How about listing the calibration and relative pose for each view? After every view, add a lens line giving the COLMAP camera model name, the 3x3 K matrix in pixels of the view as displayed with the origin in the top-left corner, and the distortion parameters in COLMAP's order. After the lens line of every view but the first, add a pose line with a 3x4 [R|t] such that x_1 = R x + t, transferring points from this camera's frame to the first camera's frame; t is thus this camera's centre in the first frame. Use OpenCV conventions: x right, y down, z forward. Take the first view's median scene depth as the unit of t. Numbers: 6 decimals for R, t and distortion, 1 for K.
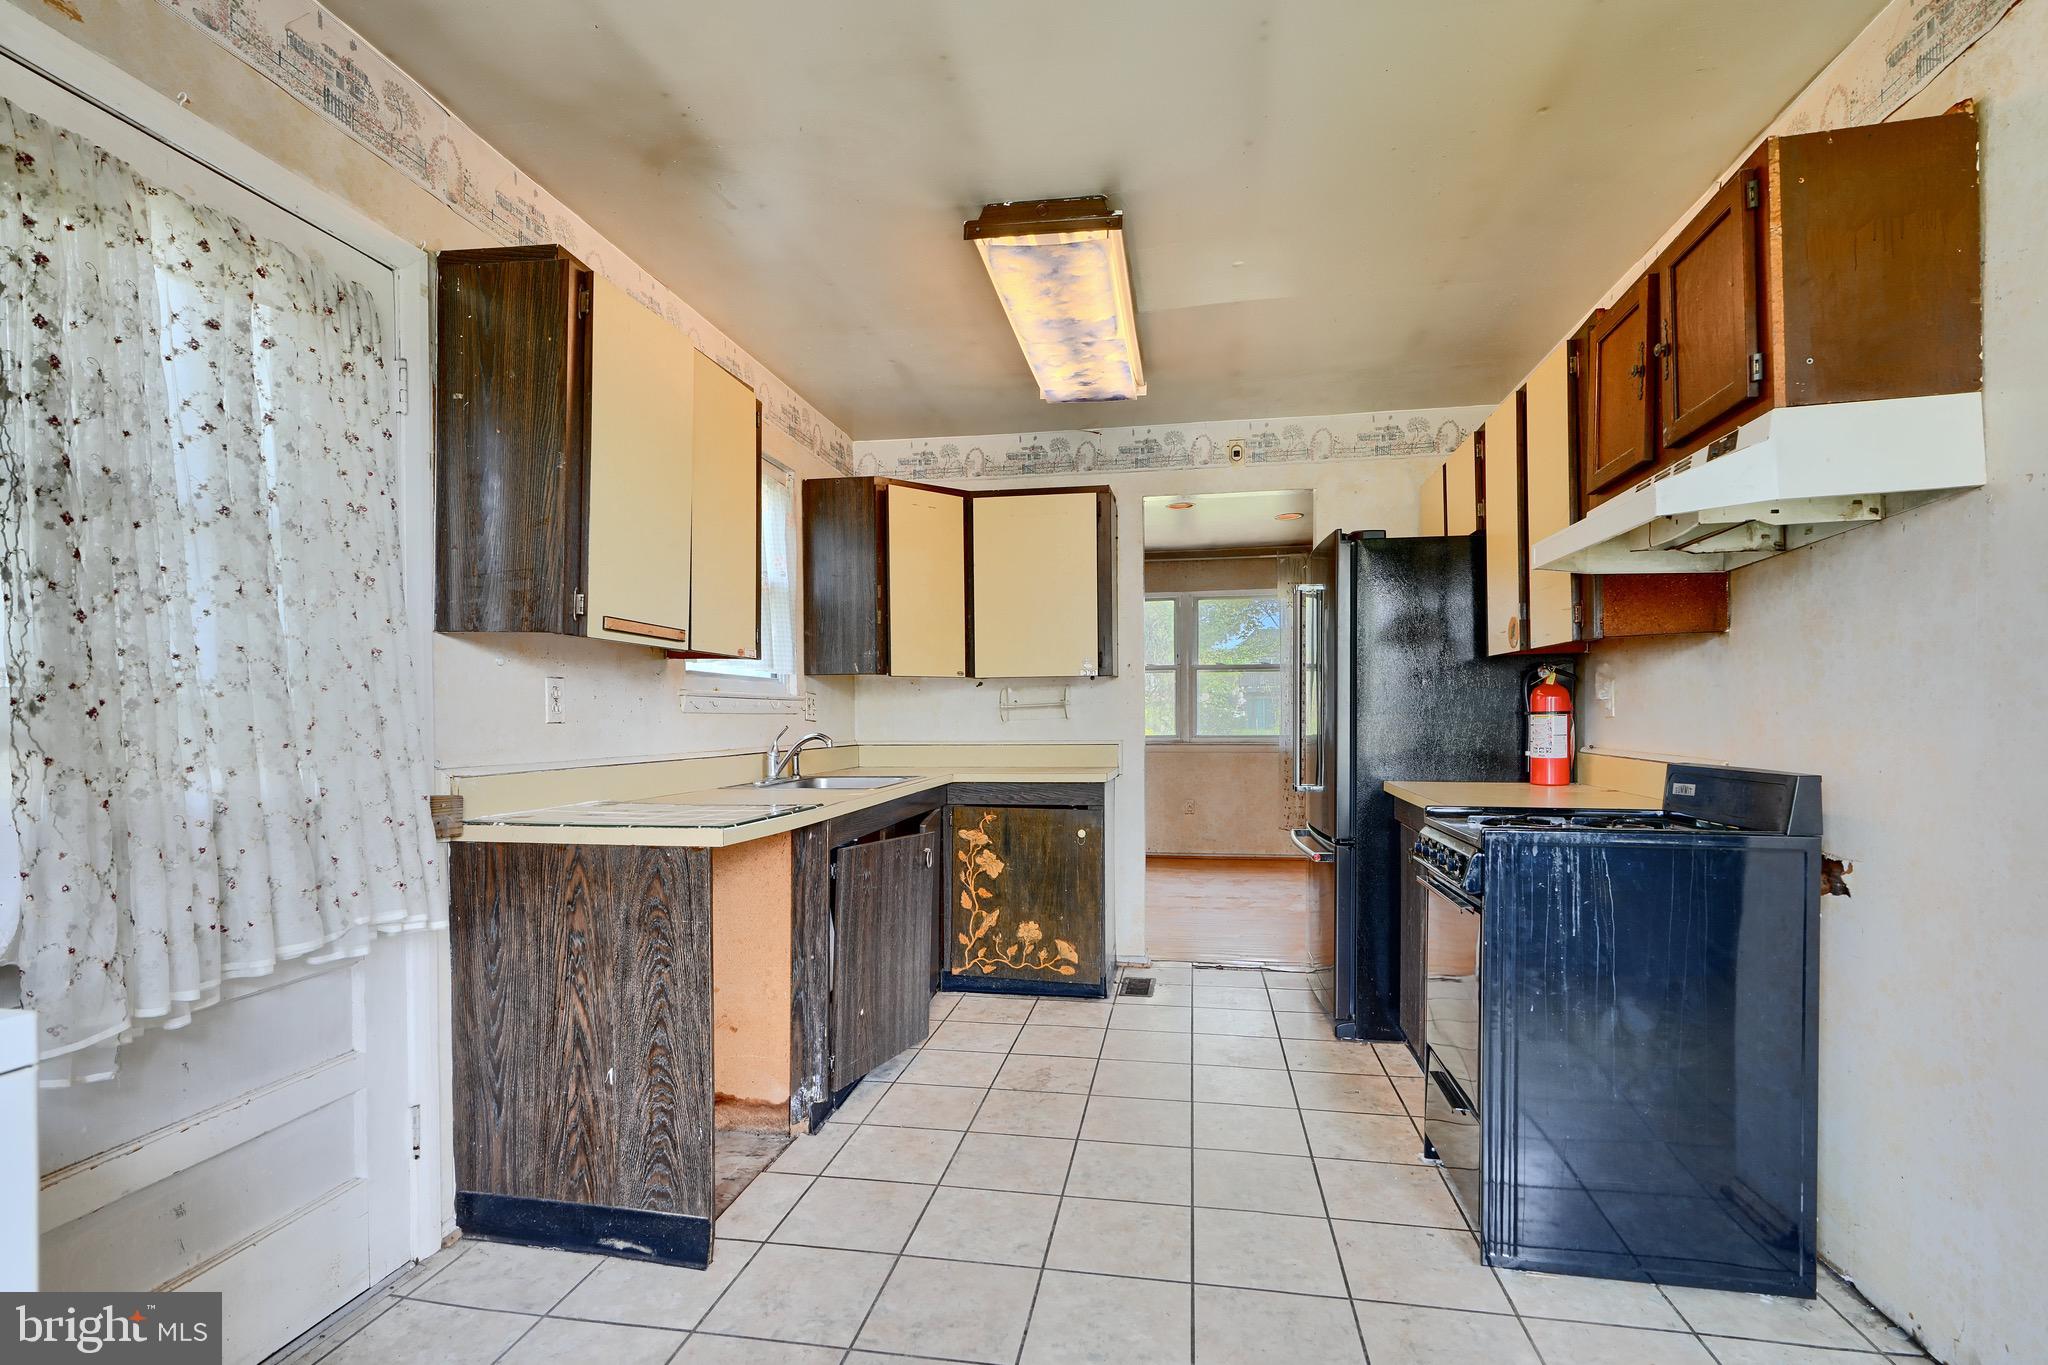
lens RADIAL K [[964.0, 0, 1023.0], [0, 964.0, 736.0], [0, 0, 1]] dist [-0.001683, 0.001640]
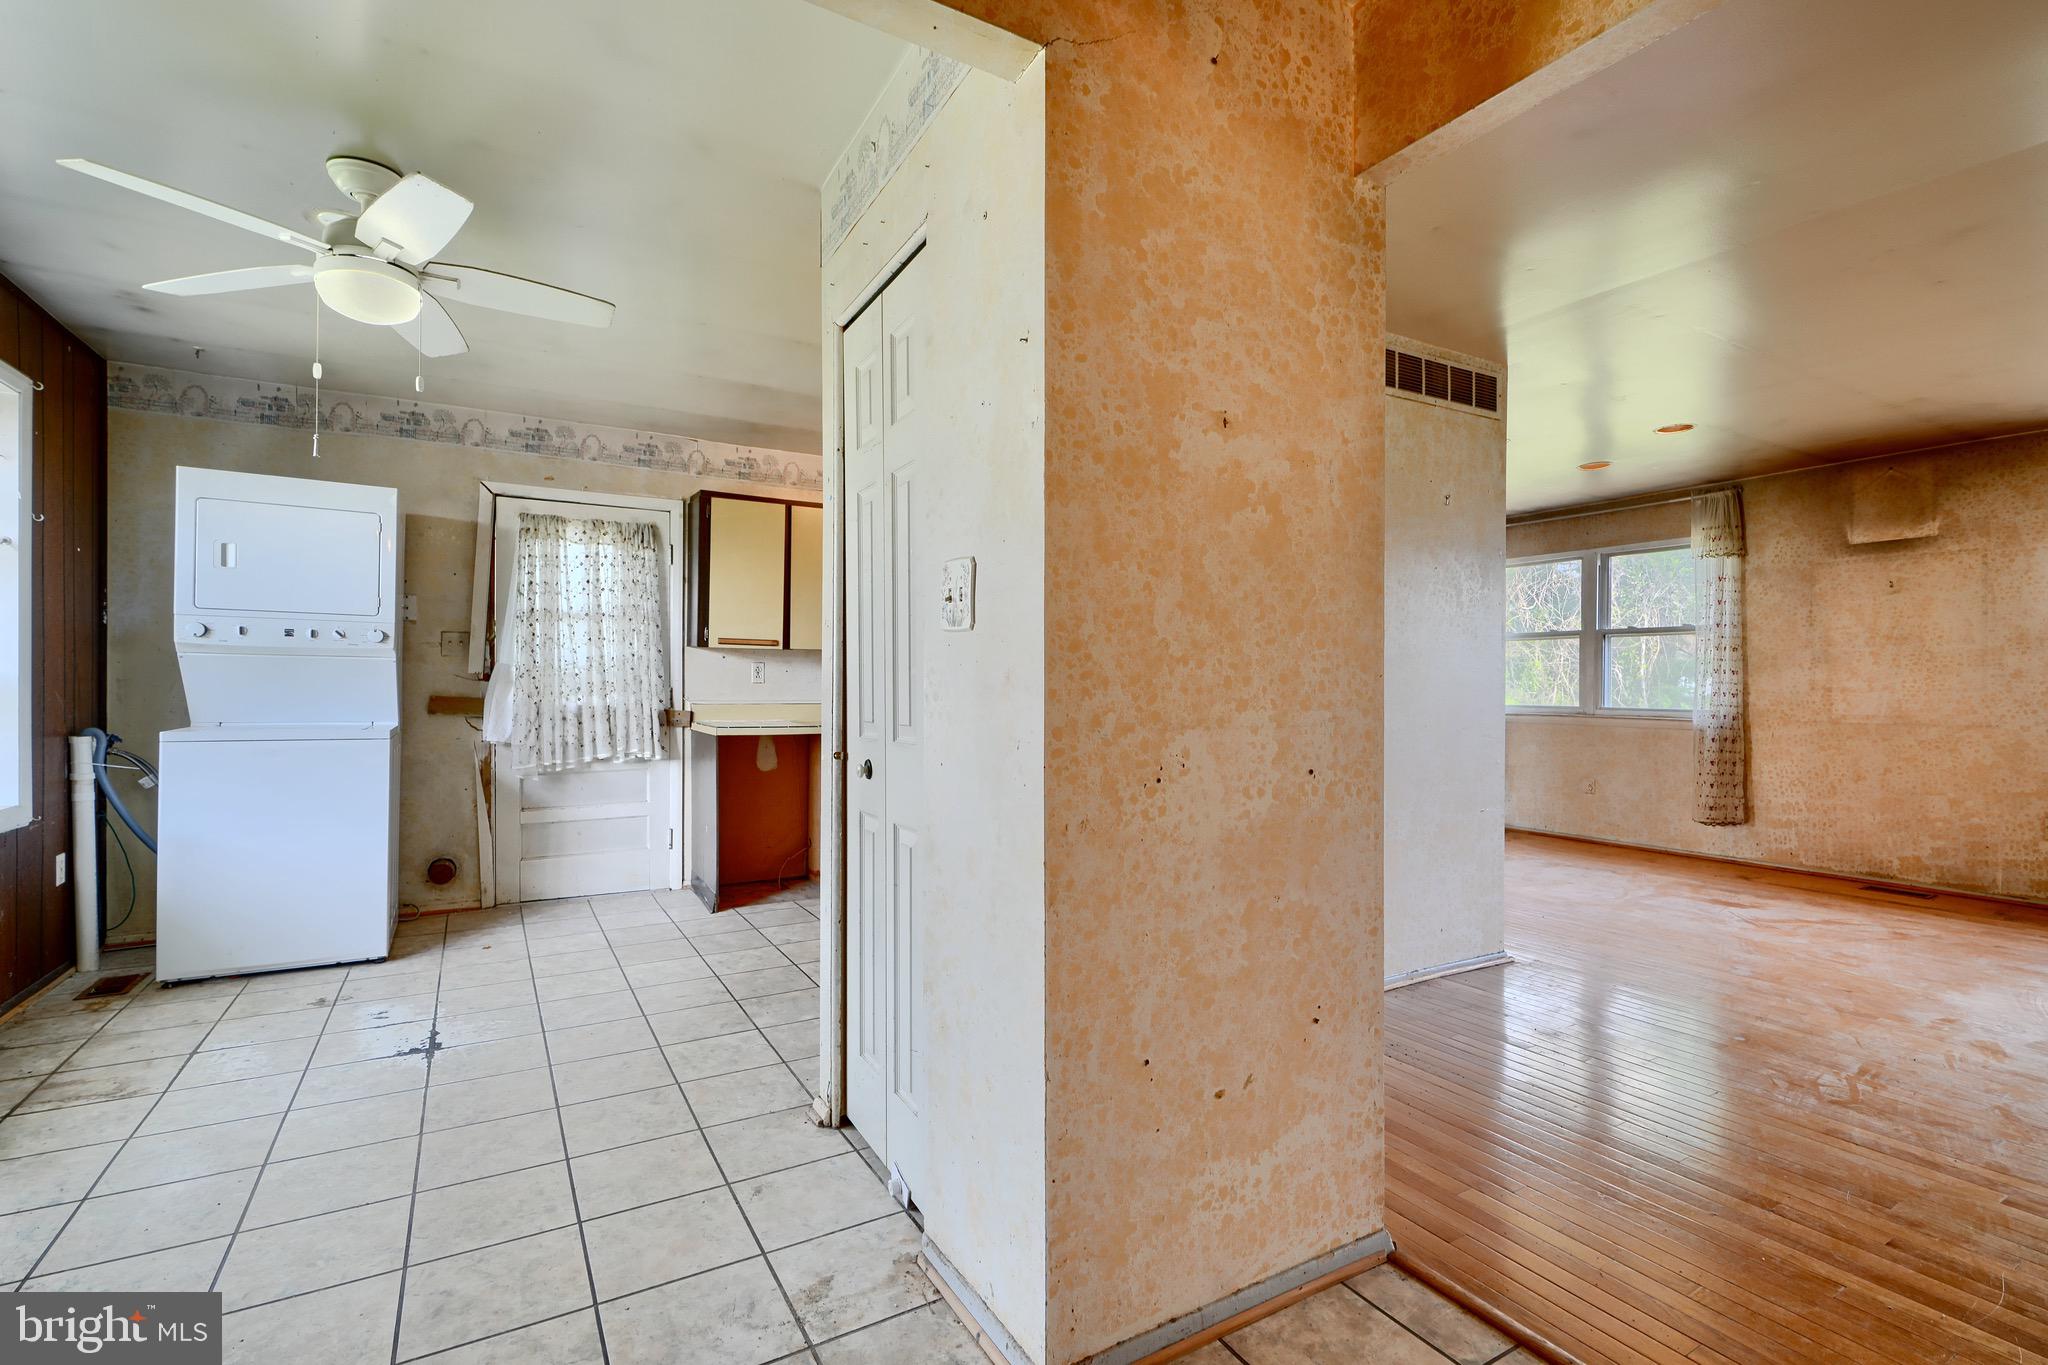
lens RADIAL K [[925.1, 0, 1018.4], [0, 925.1, 687.6], [0, 0, 1]] dist [-0.000312, -0.000053]
pose [[0.644916, 0.013881, -0.764127, 1.427879], [-0.024173, 0.999705, -0.002241, -0.011529], [0.763871, 0.019916, 0.645062, 0.073549]]
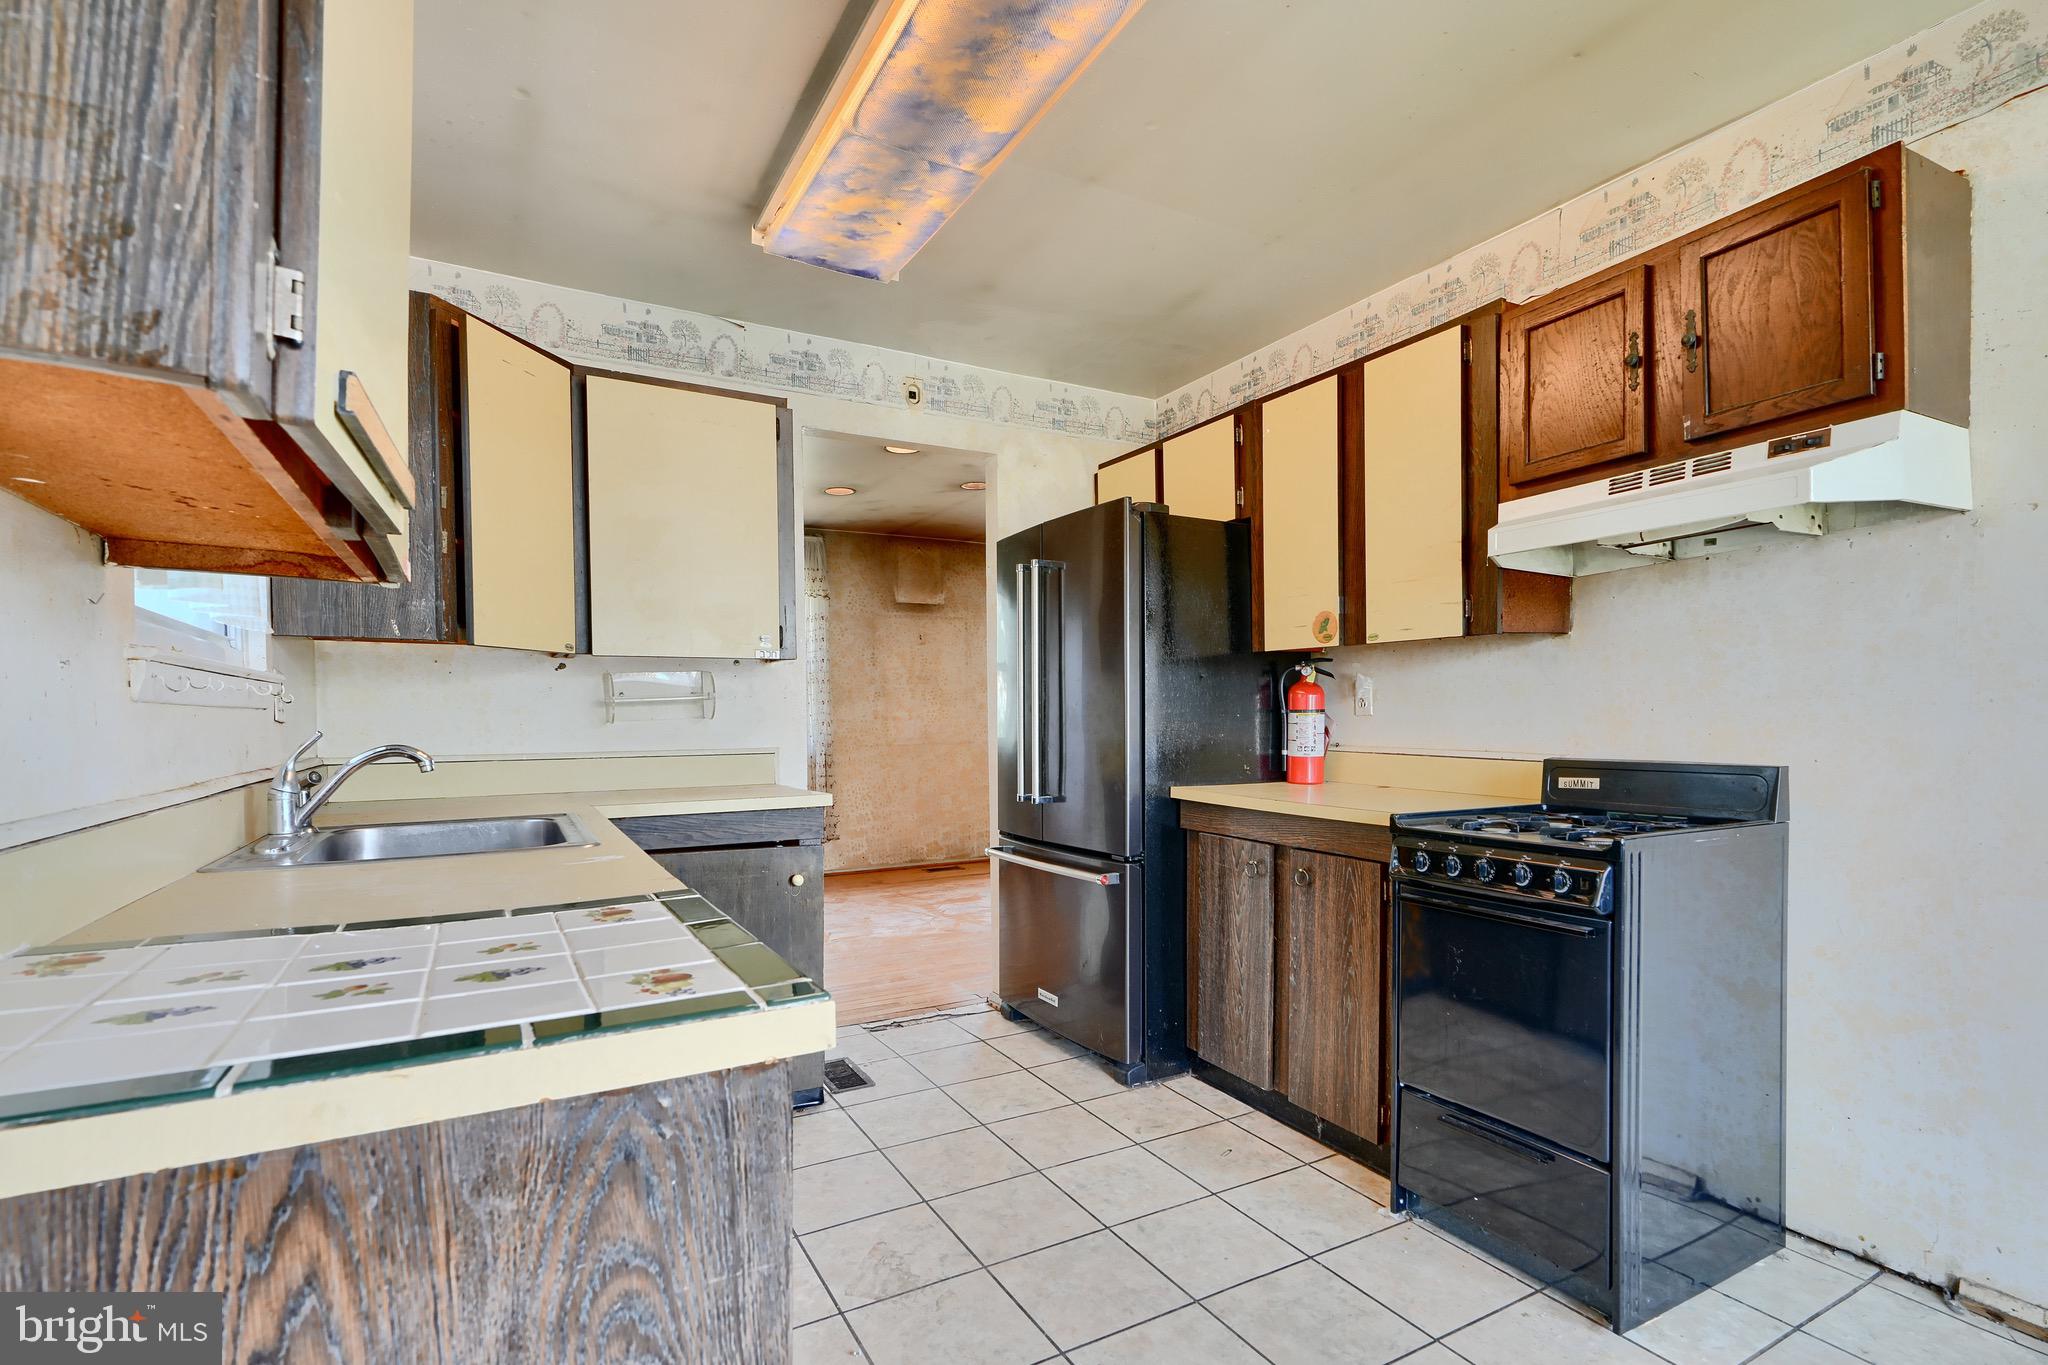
lens RADIAL K [[964.0, 0, 1034.0], [0, 964.0, 741.4], [0, 0, 1]] dist [-0.001683, 0.001640]
pose [[0.771549, -0.015819, 0.635973, -0.366134], [0.014747, 0.999867, 0.006980, -0.004547], [-0.635999, 0.003994, 0.771679, 0.494467]]
